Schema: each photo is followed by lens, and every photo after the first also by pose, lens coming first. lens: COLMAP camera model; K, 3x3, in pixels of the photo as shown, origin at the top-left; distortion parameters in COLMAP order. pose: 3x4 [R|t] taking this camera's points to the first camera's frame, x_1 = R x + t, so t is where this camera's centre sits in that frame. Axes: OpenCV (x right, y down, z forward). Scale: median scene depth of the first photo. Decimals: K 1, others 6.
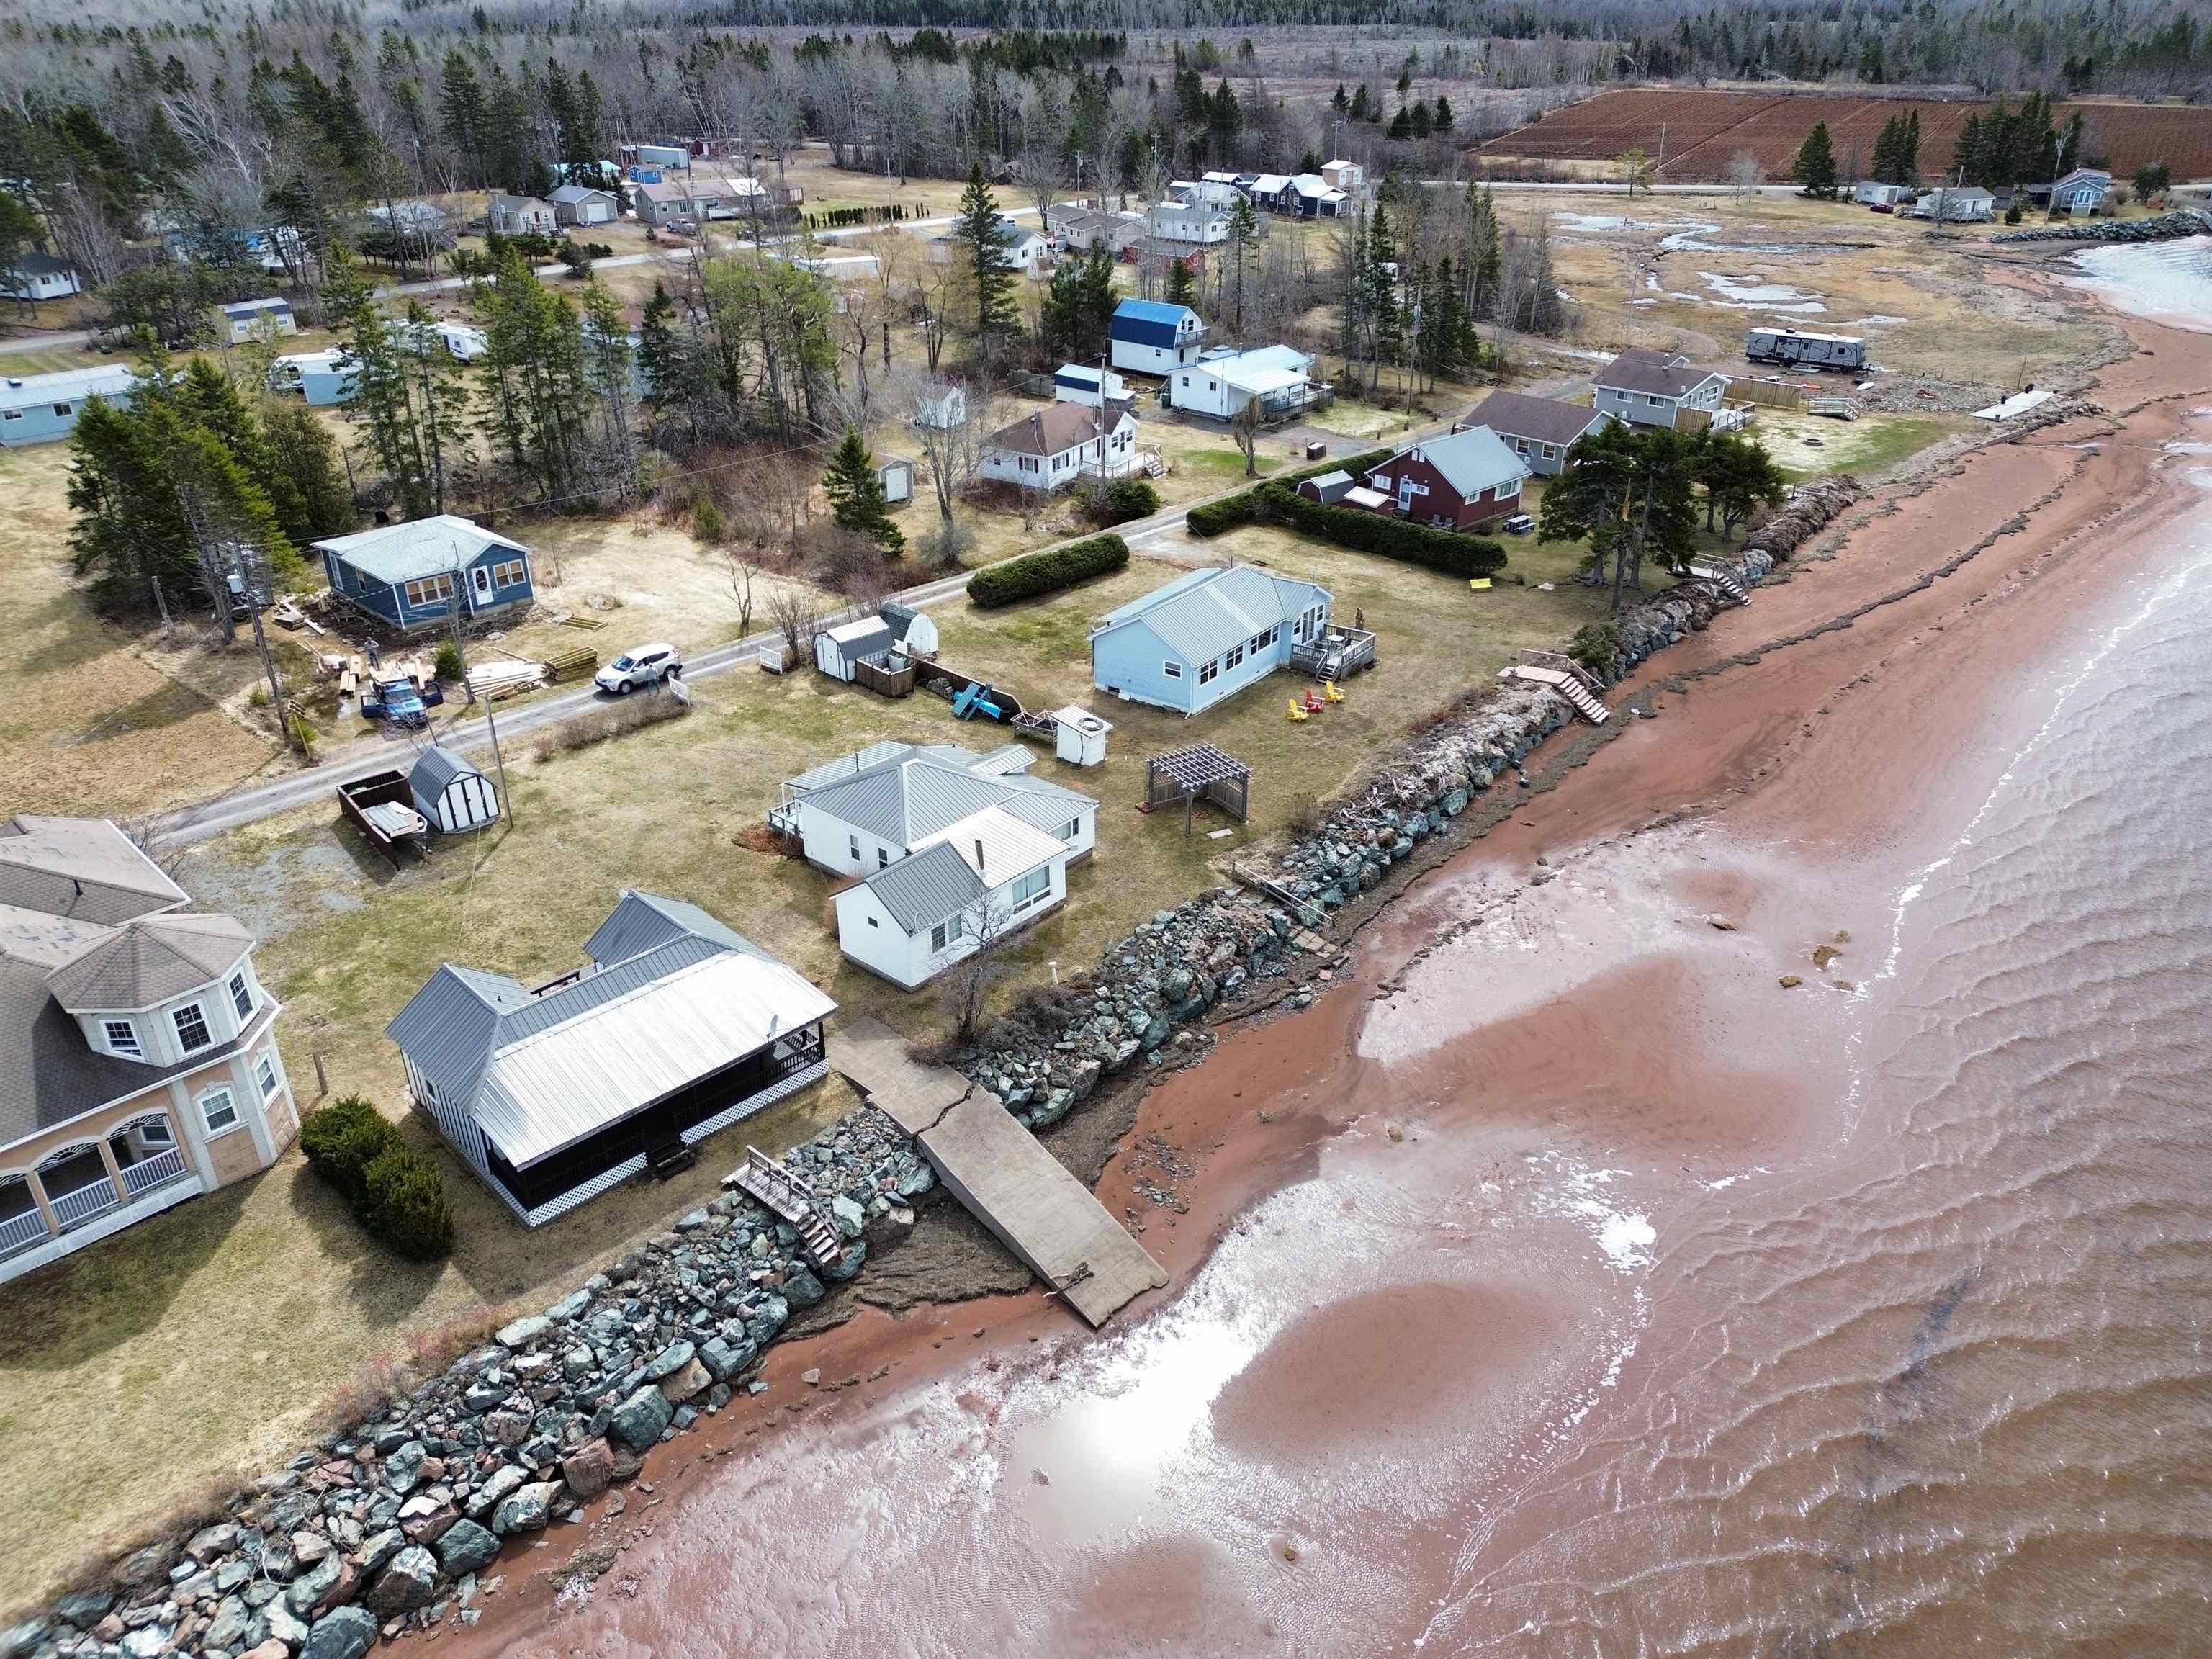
lens RADIAL K [[1542.7, 0, 1115.8], [0, 1542.7, 809.9], [0, 0, 1]] dist [0.070358, -0.067018]
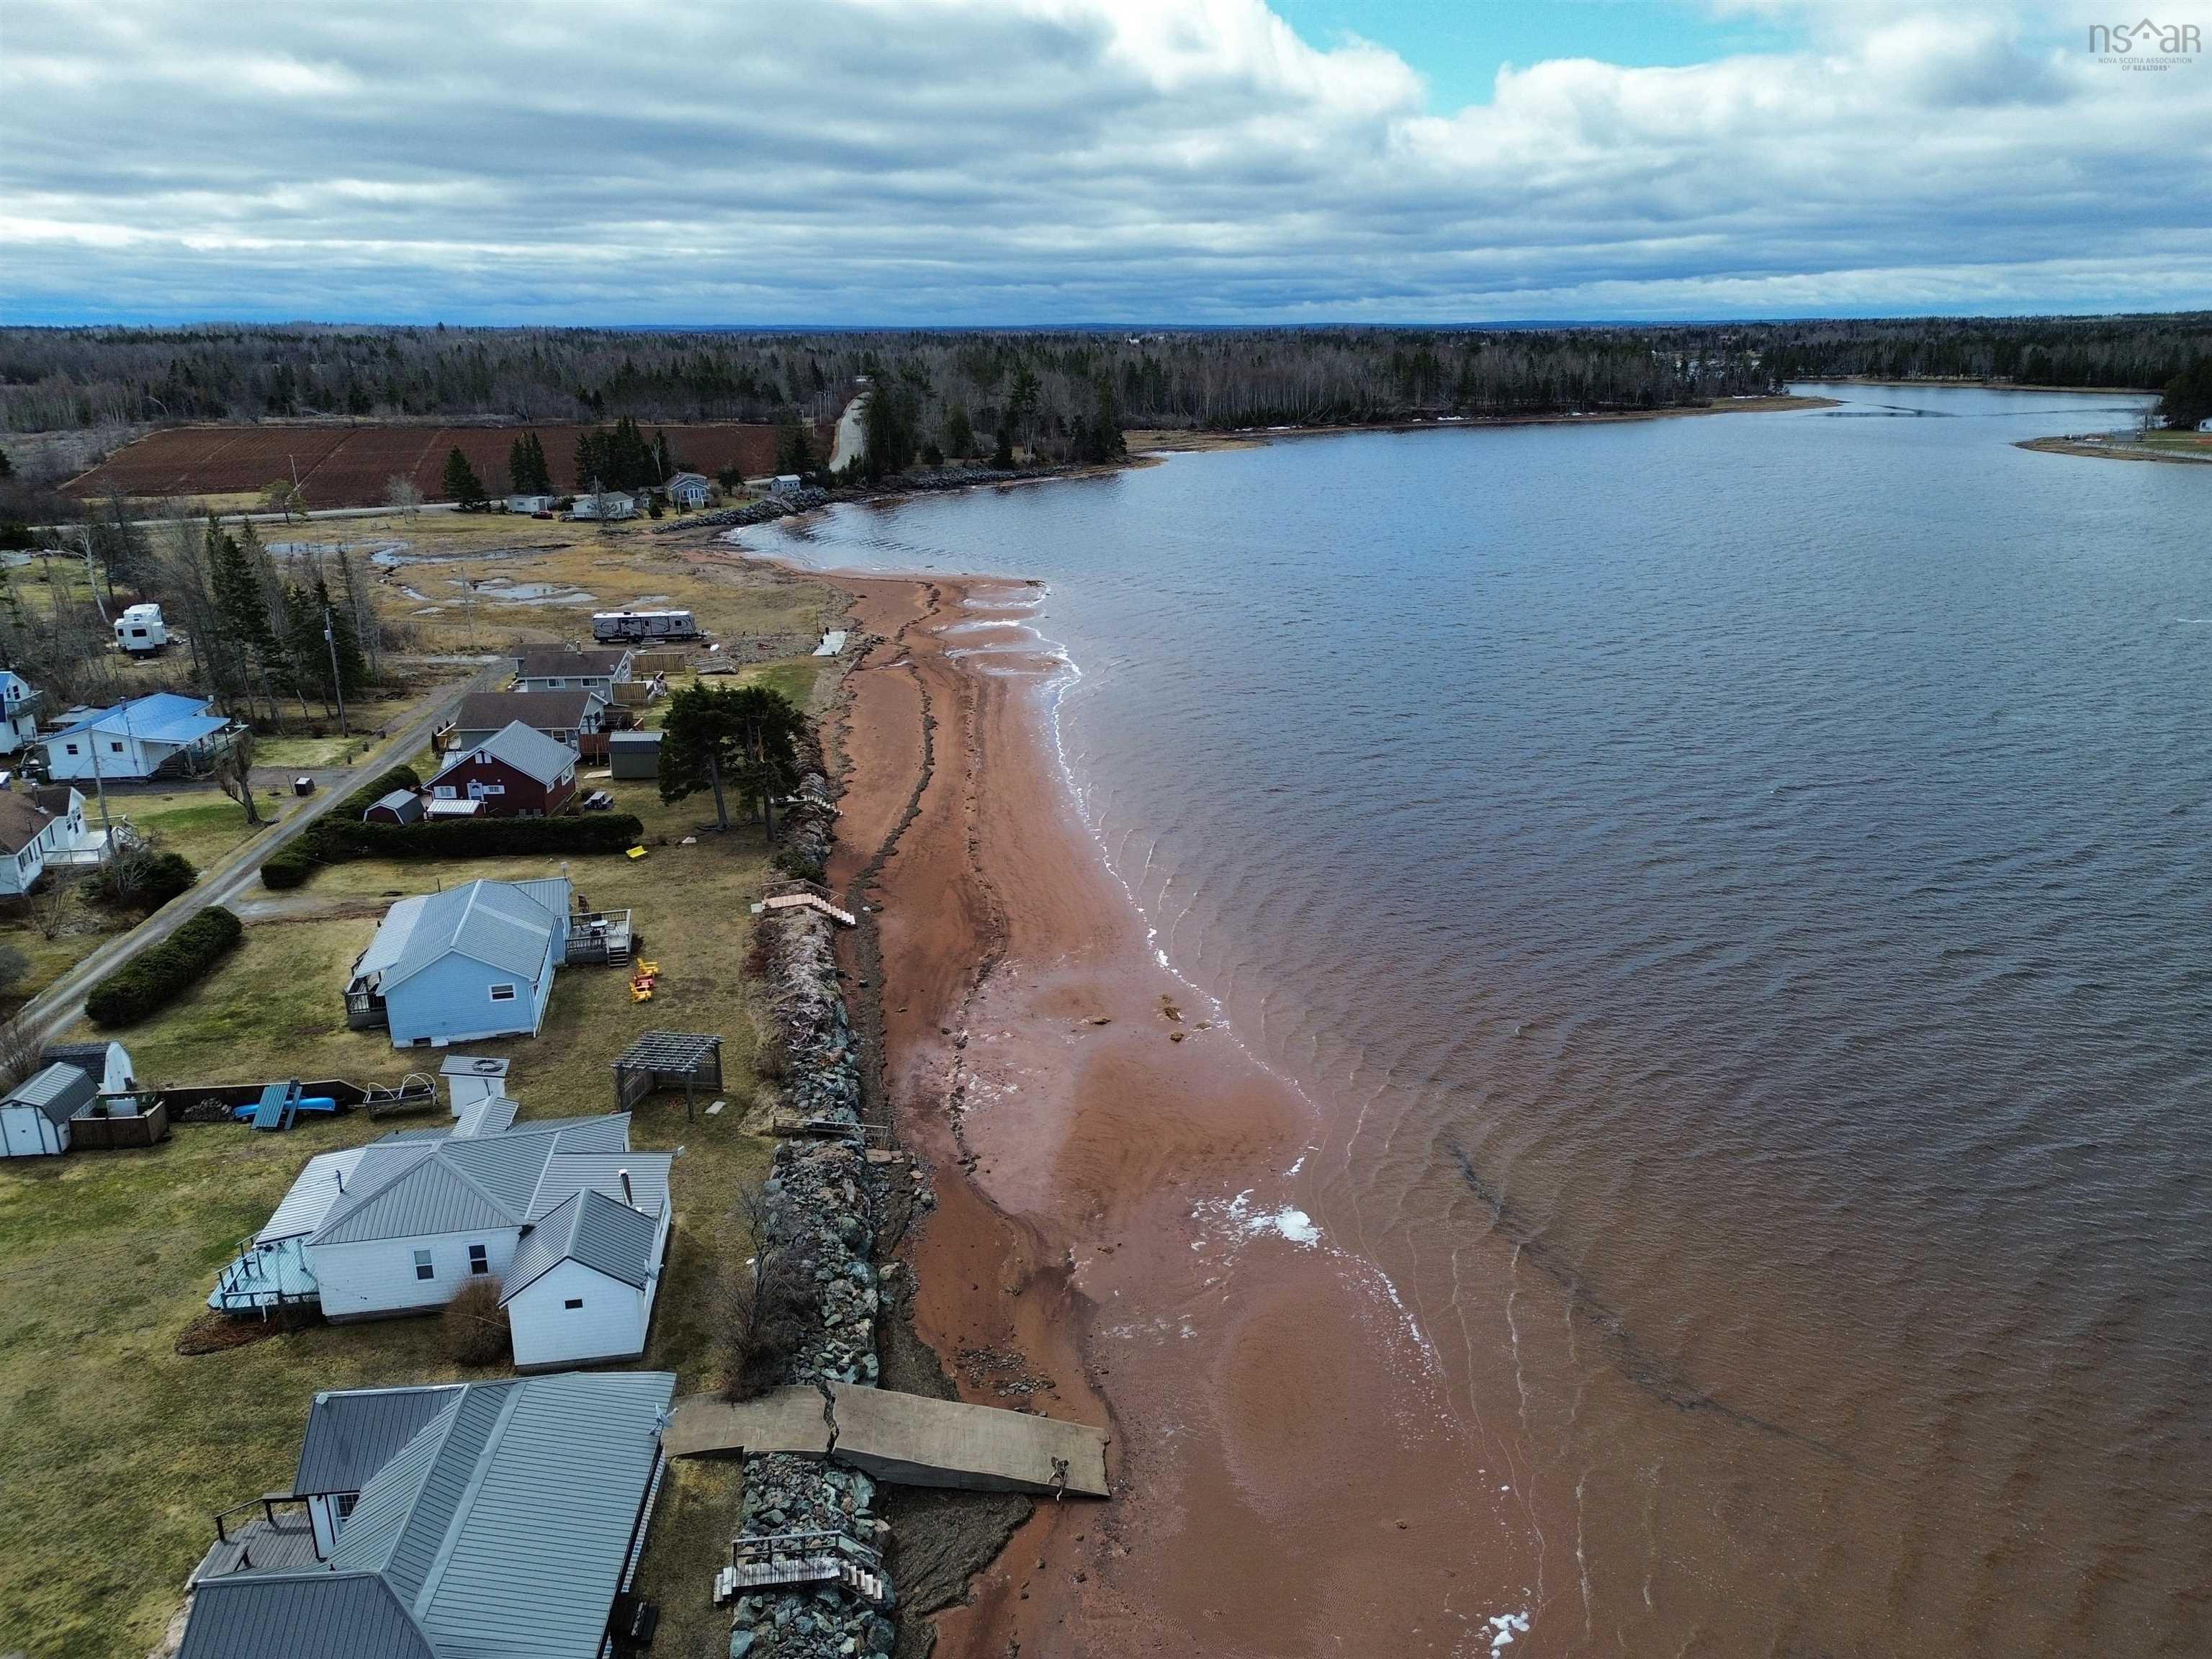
lens RADIAL K [[1542.7, 0, 1083.4], [0, 1542.7, 838.7], [0, 0, 1]] dist [0.070358, -0.067018]
pose [[0.648947, -0.235064, 0.723611, -0.380985], [0.355349, 0.934612, -0.015076, -0.039055], [-0.672752, 0.266918, 0.690043, 0.097275]]
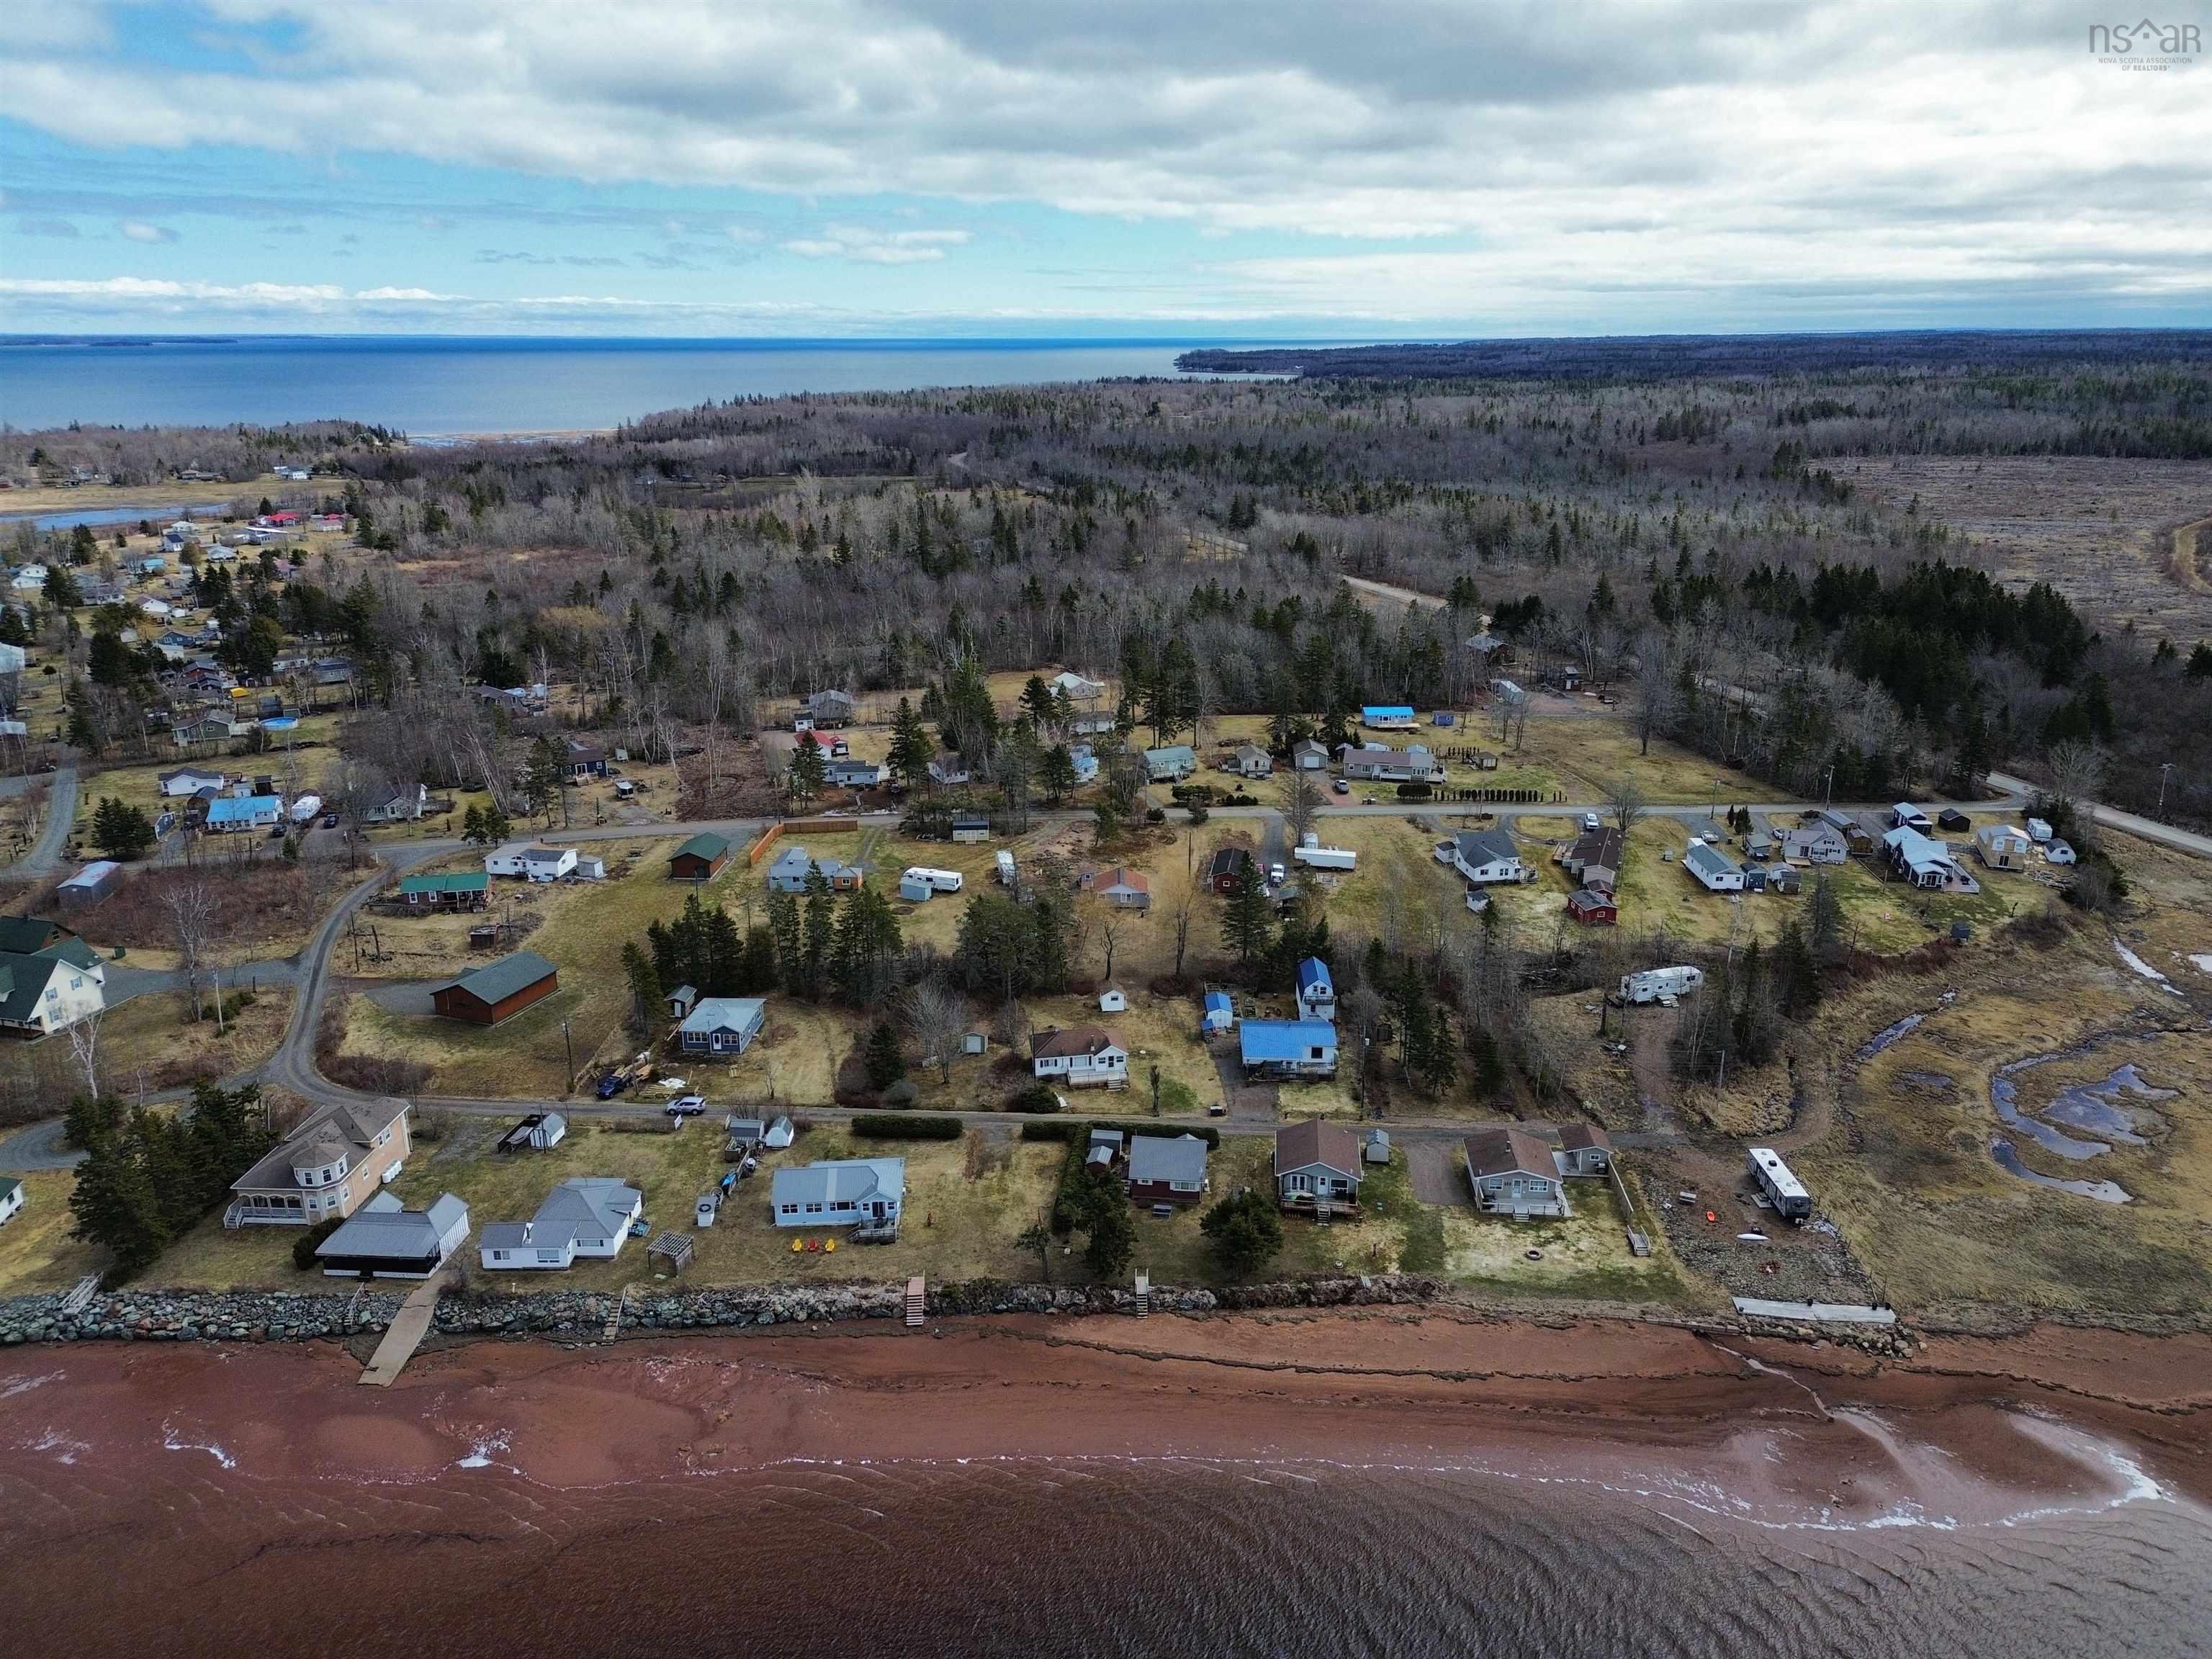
lens RADIAL K [[1542.7, 0, 1100.3], [0, 1542.7, 874.1], [0, 0, 1]] dist [0.070358, -0.067018]
pose [[0.641501, 0.248818, -0.725649, 1.635652], [-0.348112, 0.937353, 0.013666, -0.650860], [0.683590, 0.243840, 0.687929, -0.208188]]
